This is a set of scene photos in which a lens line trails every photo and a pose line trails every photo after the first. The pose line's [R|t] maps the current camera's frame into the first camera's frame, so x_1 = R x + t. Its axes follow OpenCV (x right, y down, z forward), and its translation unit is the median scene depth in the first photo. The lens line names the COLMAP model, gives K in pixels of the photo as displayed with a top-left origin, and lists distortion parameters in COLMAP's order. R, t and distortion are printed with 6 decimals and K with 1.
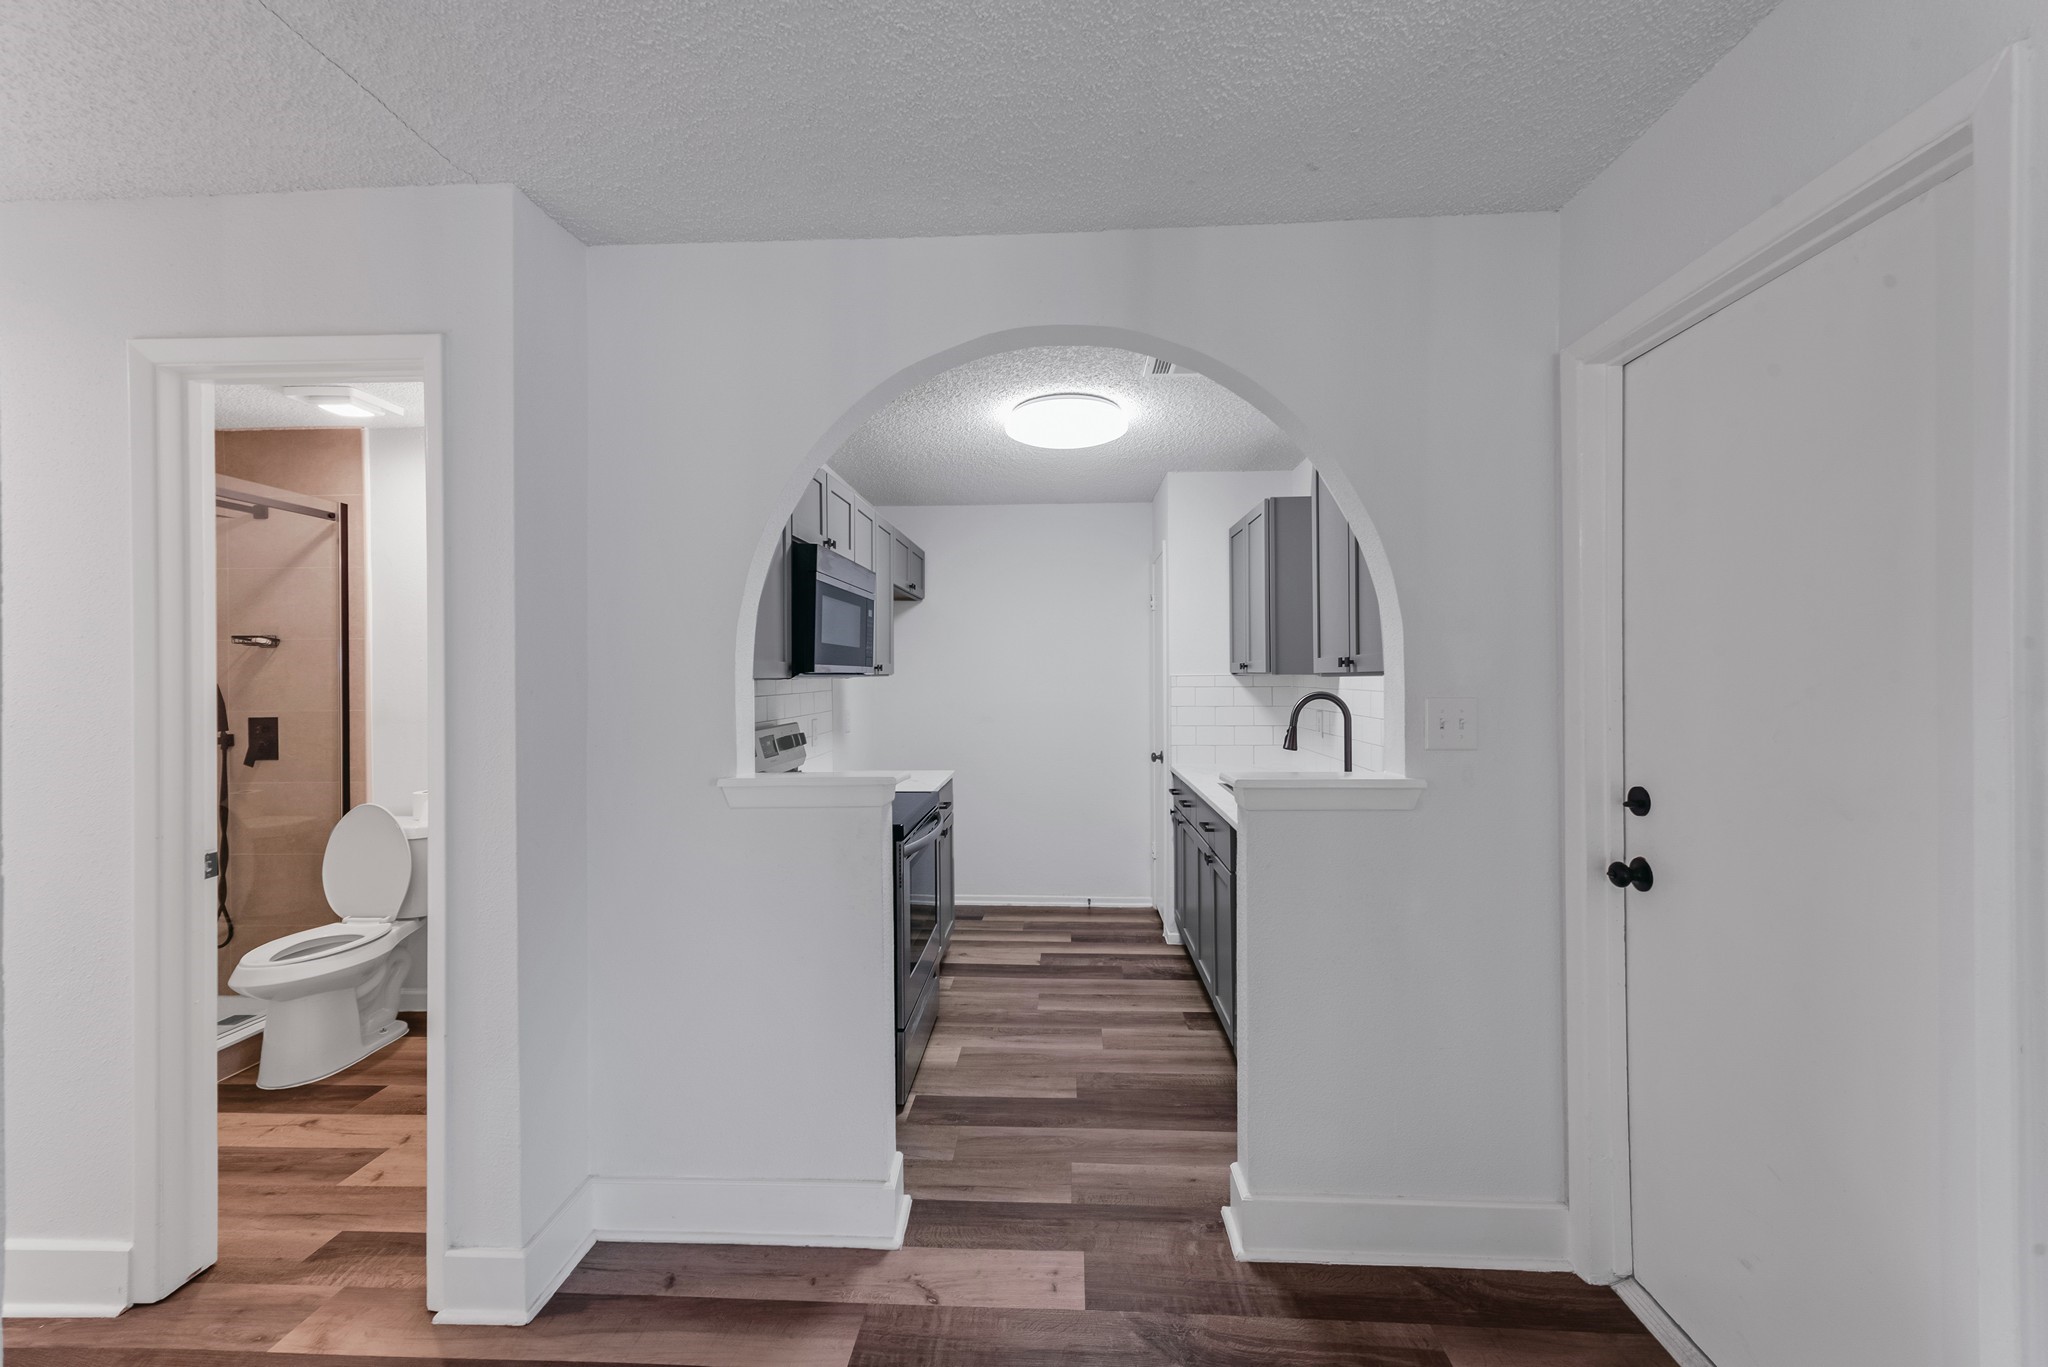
lens RADIAL K [[826.5, 0, 1024.0], [0, 826.5, 683.5], [0, 0, 1]] dist [0.021071, -0.008505]
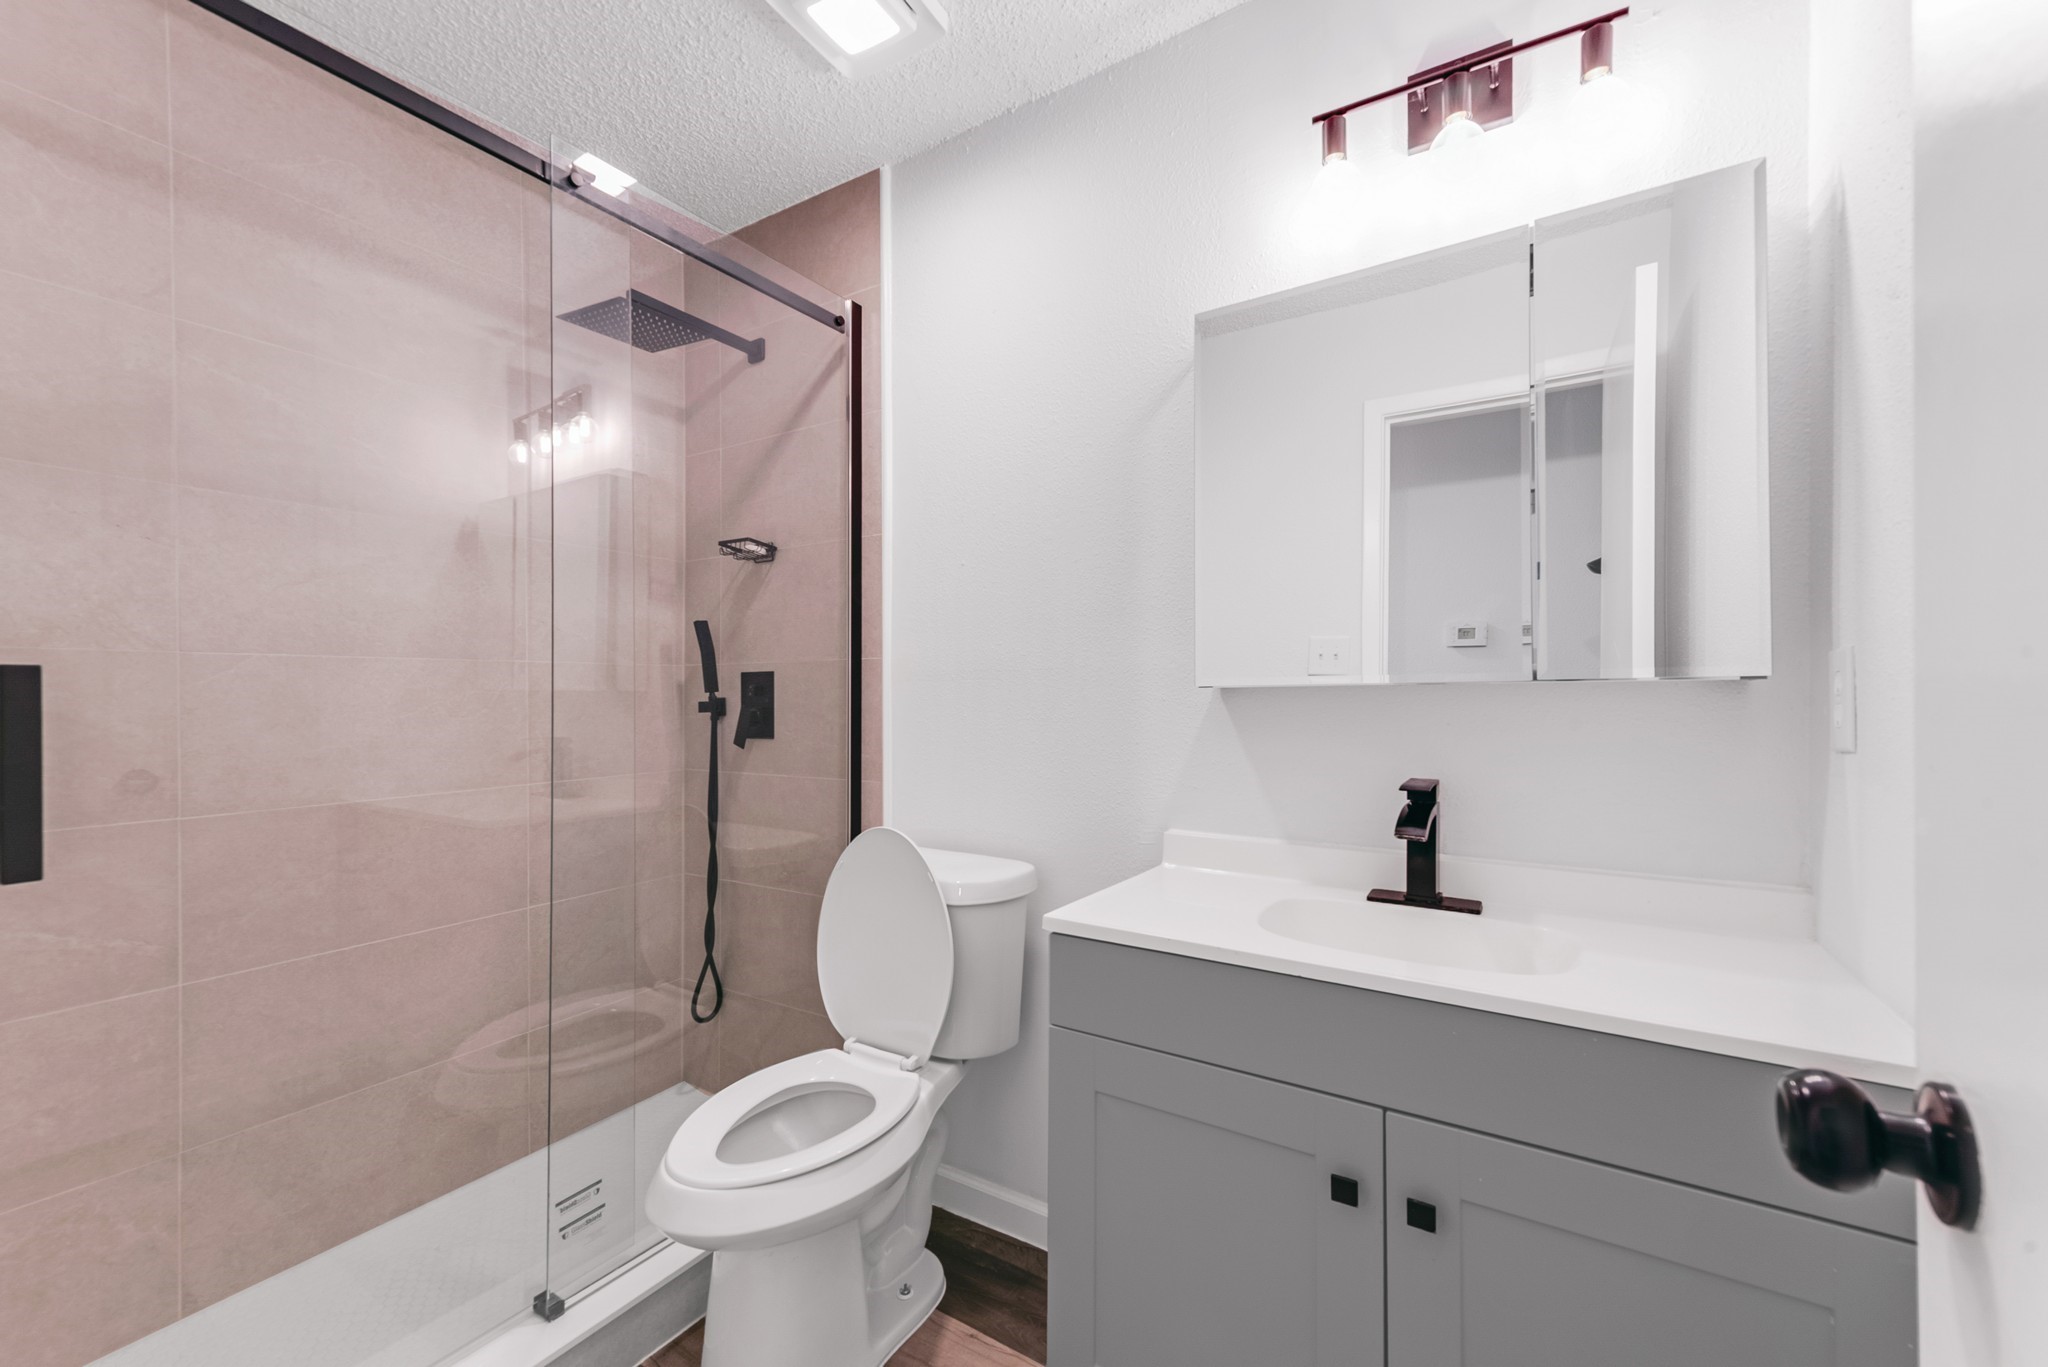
lens RADIAL K [[826.5, 0, 1024.0], [0, 826.5, 683.5], [0, 0, 1]] dist [0.021071, -0.008505]
pose [[0.876158, 0.009018, -0.481940, -0.428600], [-0.007940, 0.999959, 0.004278, 0.045625], [0.481959, 0.000079, 0.876194, 0.547314]]
